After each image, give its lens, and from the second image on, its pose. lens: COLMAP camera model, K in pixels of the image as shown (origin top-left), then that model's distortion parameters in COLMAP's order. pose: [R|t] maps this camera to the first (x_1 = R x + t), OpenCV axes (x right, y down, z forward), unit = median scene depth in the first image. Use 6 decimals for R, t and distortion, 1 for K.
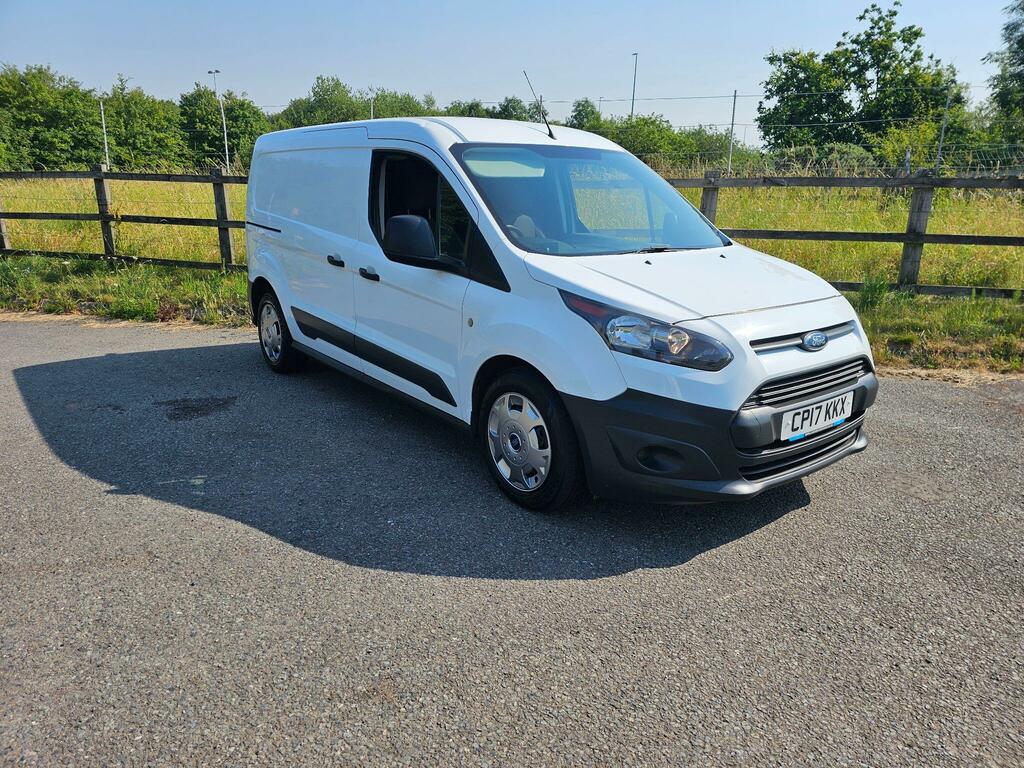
lens RADIAL K [[718.9, 0, 513.0], [0, 718.9, 412.8], [0, 0, 1]] dist [0.060632, -0.063542]
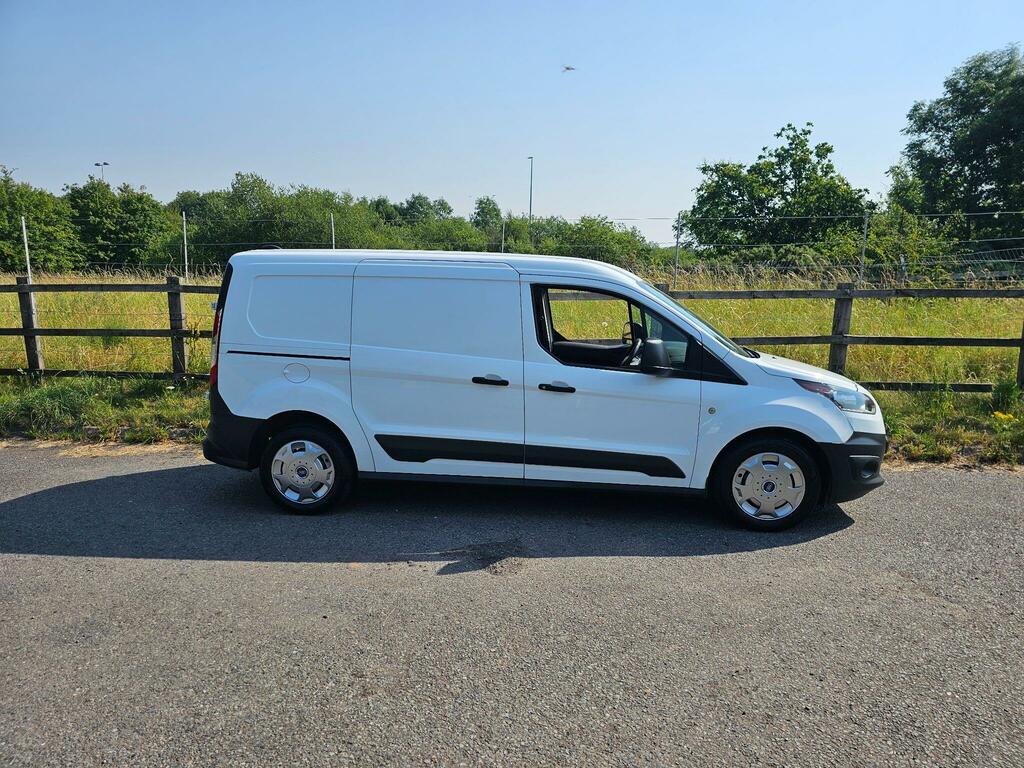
lens RADIAL K [[718.9, 0, 513.0], [0, 718.9, 412.8], [0, 0, 1]] dist [0.060632, -0.063542]
pose [[0.983229, -0.039886, 0.177958, -0.139909], [0.059730, 0.992400, -0.107583, -0.021128], [-0.172315, 0.116408, 0.978139, 0.024060]]
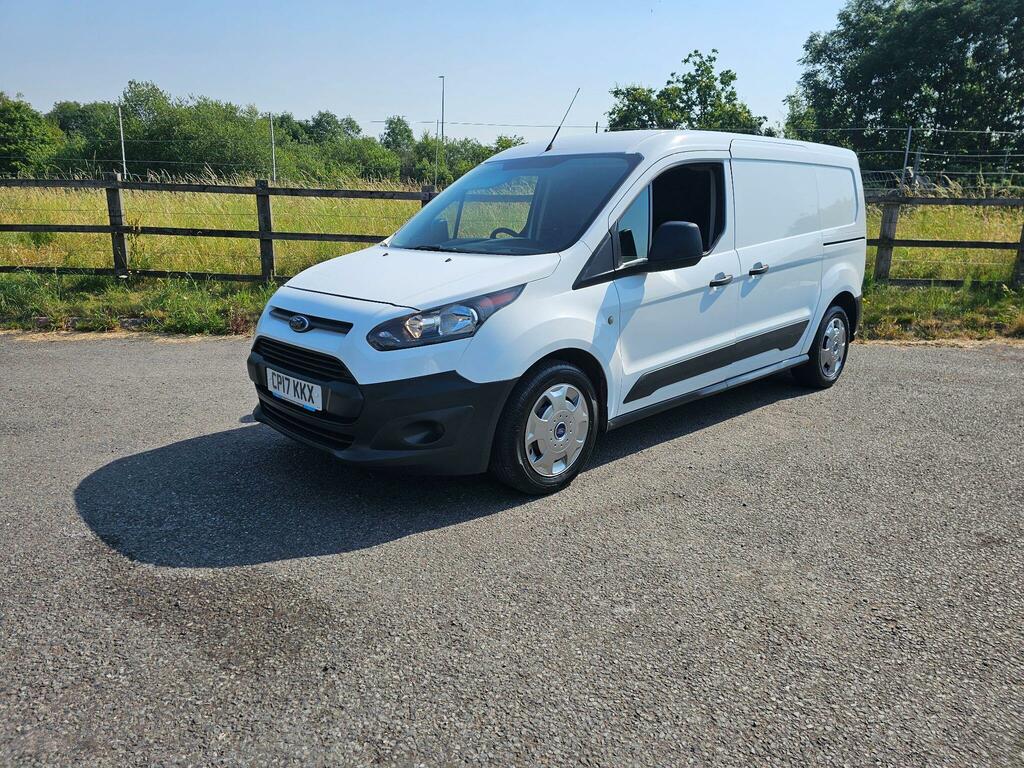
lens RADIAL K [[727.1, 0, 511.2], [0, 727.1, 400.8], [0, 0, 1]] dist [0.068377, -0.070037]
pose [[0.954988, -0.068672, 0.288586, -0.163411], [0.079988, 0.996414, -0.027589, 0.007790], [-0.285656, 0.049431, 0.957057, -0.017465]]
